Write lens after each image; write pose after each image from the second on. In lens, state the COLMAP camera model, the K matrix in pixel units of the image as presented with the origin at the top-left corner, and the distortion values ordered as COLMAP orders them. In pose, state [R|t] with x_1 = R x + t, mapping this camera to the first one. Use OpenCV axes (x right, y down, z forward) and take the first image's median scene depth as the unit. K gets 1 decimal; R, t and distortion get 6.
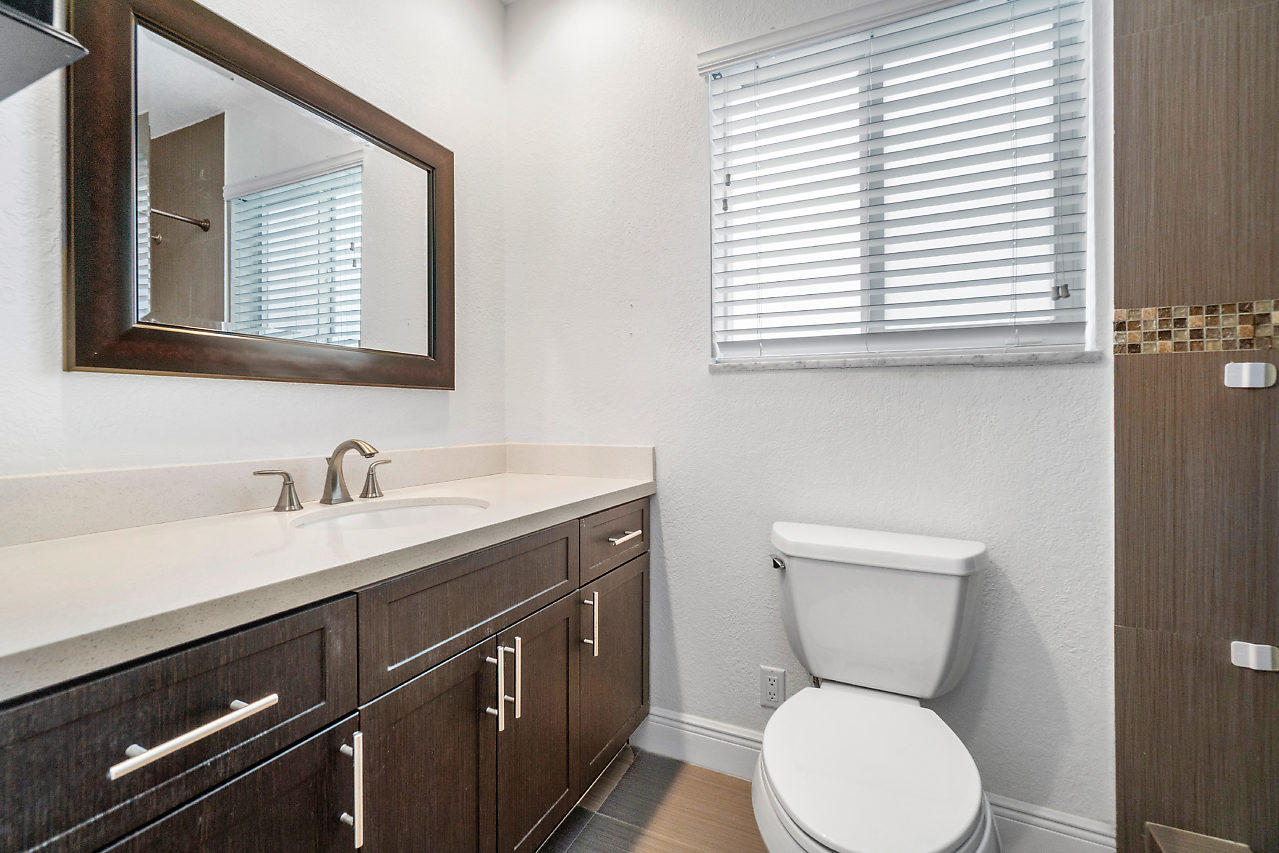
lens RADIAL K [[549.7, 0, 639.0], [0, 549.7, 415.2], [0, 0, 1]] dist [-0.005094, 0.001402]
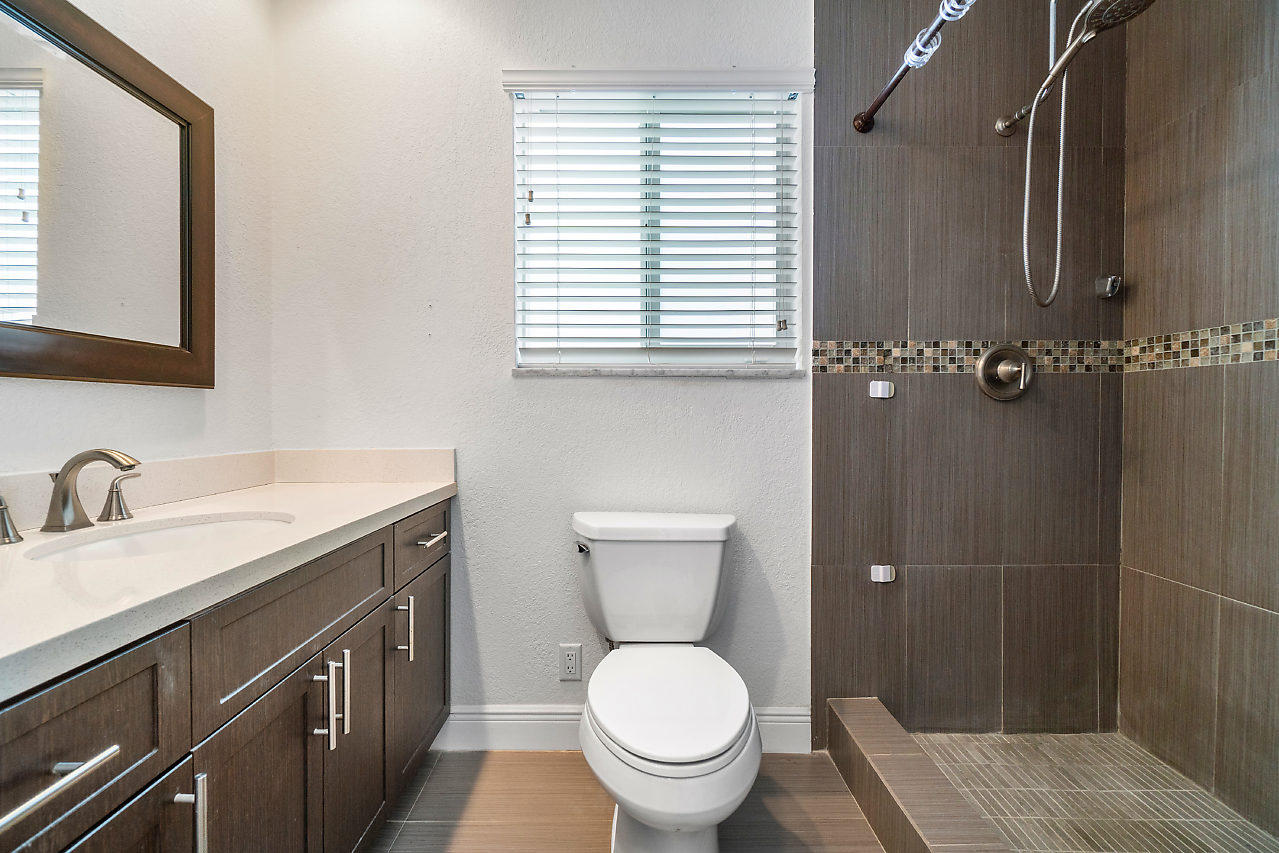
lens RADIAL K [[549.7, 0, 629.6], [0, 549.7, 423.7], [0, 0, 1]] dist [-0.005094, 0.001402]
pose [[0.899907, -0.008959, 0.435989, -0.153744], [0.003133, 0.999896, 0.014081, -0.001546], [-0.436070, -0.011305, 0.899842, -0.057613]]
